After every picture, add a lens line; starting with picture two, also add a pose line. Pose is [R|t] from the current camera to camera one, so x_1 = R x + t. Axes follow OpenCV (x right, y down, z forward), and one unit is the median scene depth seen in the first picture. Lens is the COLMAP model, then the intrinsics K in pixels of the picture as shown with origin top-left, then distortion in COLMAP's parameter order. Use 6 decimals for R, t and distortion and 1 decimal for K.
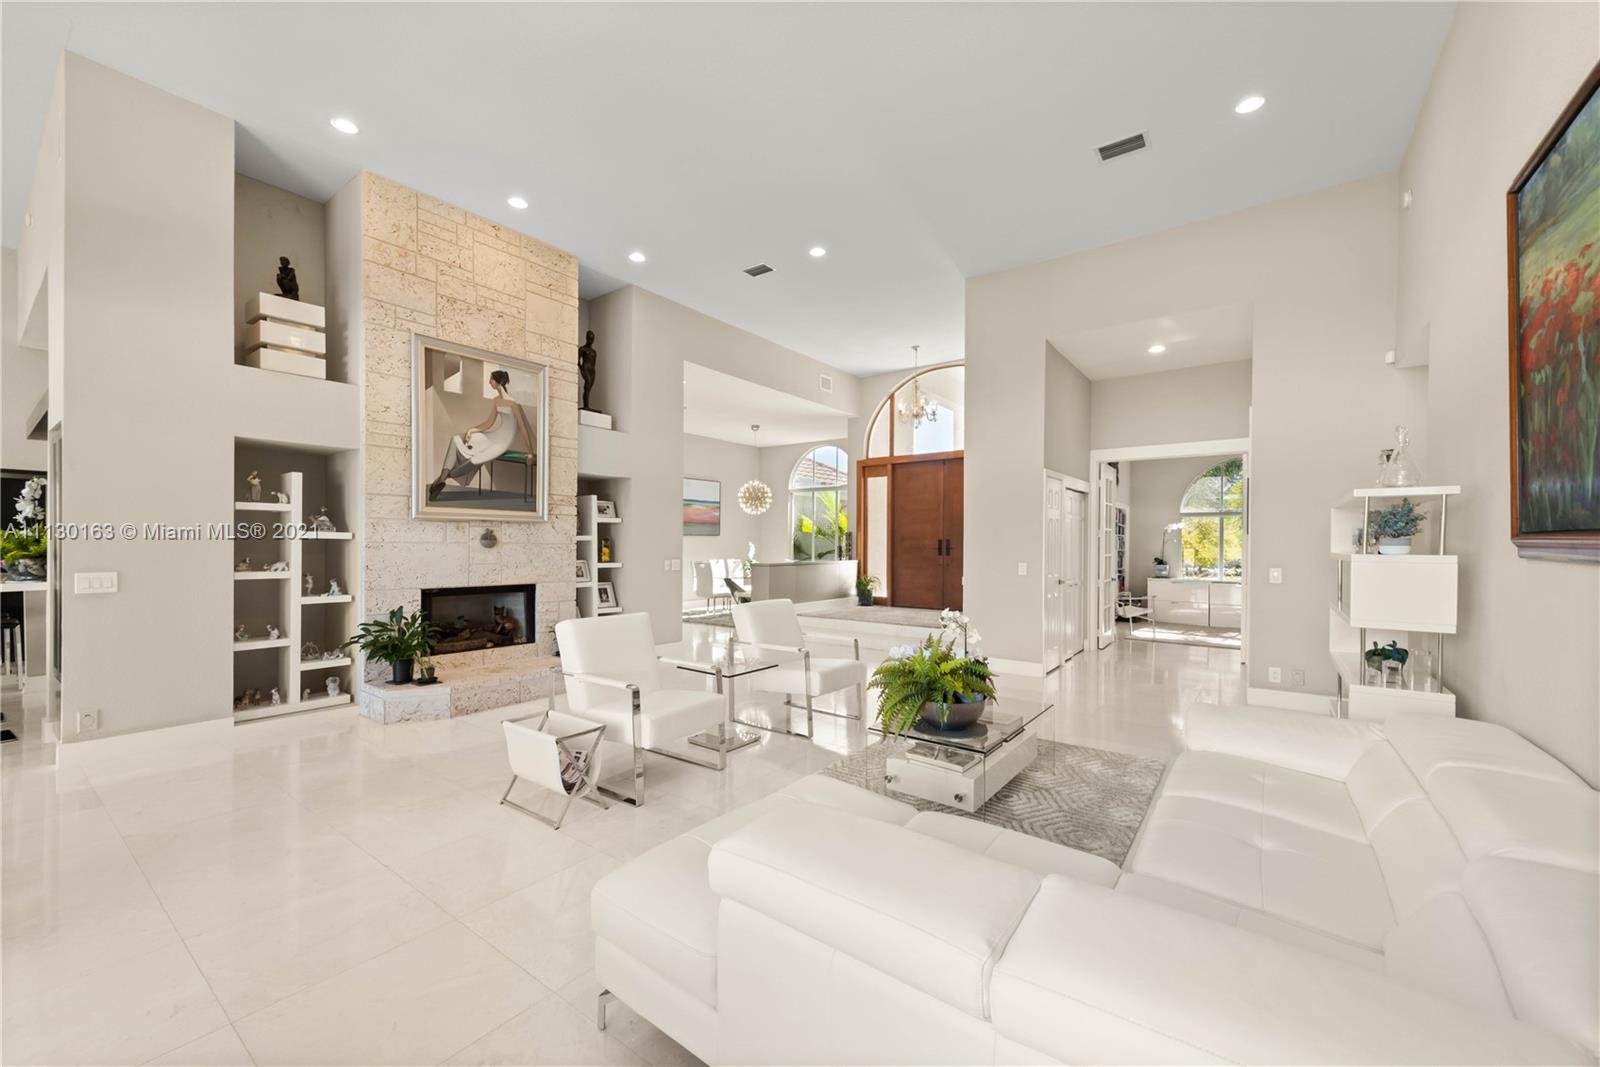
lens RADIAL K [[631.6, 0, 800.5], [0, 631.6, 544.0], [0, 0, 1]] dist [-0.003718, -0.000127]
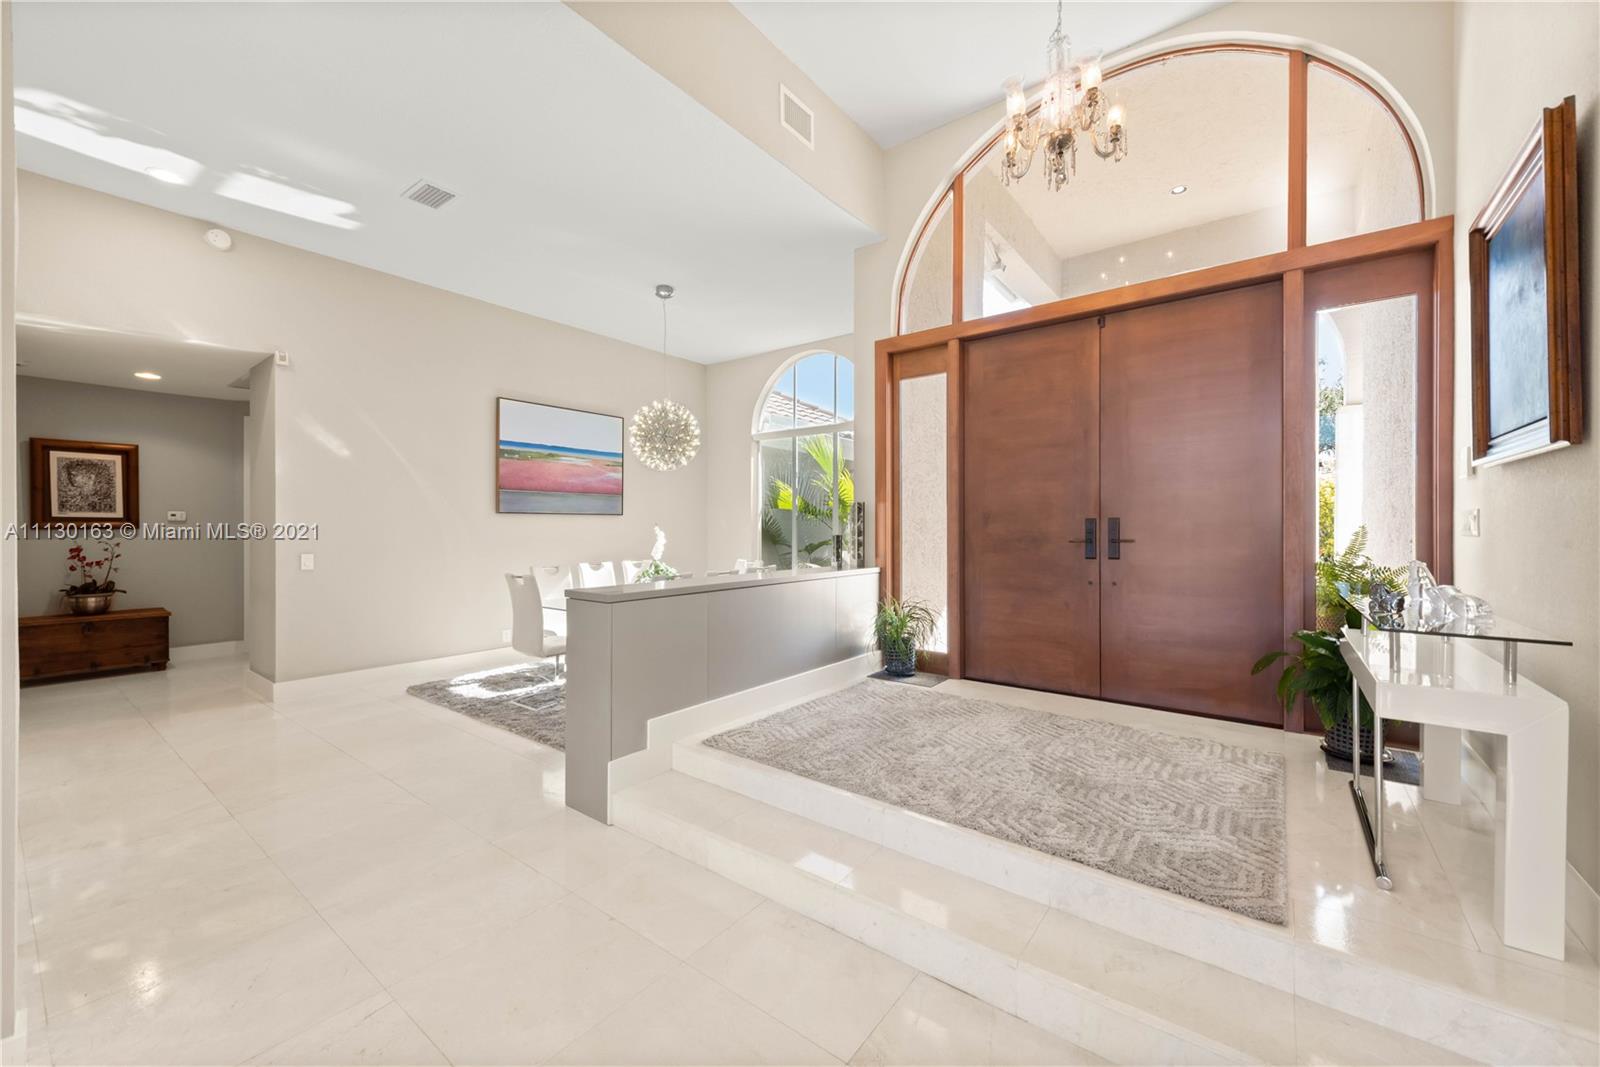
lens RADIAL K [[631.6, 0, 797.7], [0, 631.6, 524.7], [0, 0, 1]] dist [-0.003718, -0.000127]
pose [[0.999838, -0.004532, -0.017443, 0.041877], [0.004428, 0.999972, -0.006006, -0.001398], [0.017469, 0.005928, 0.999830, 0.557201]]
